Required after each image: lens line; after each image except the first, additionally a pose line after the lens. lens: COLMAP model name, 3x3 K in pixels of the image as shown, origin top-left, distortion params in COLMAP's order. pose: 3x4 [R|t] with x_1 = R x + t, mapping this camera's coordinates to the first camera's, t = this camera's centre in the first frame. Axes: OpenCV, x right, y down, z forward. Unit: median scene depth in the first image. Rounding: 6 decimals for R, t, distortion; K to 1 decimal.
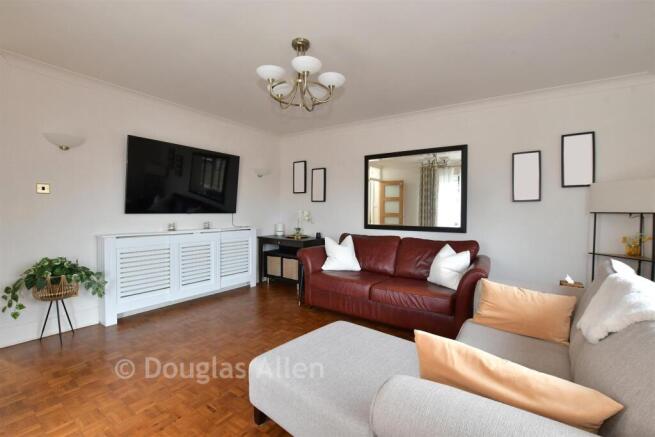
lens RADIAL K [[295.5, 0, 328.9], [0, 295.5, 215.8], [0, 0, 1]] dist [0.000956, 0.000198]
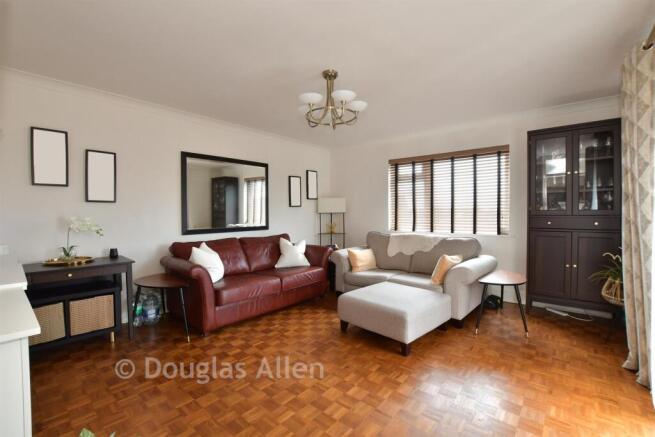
lens RADIAL K [[295.5, 0, 329.1], [0, 295.5, 214.6], [0, 0, 1]] dist [0.000956, 0.000198]
pose [[0.107541, -0.020363, 0.993992, -0.798718], [0.024195, 0.999548, 0.017859, -0.025120], [-0.993906, 0.022129, 0.107985, 0.543830]]
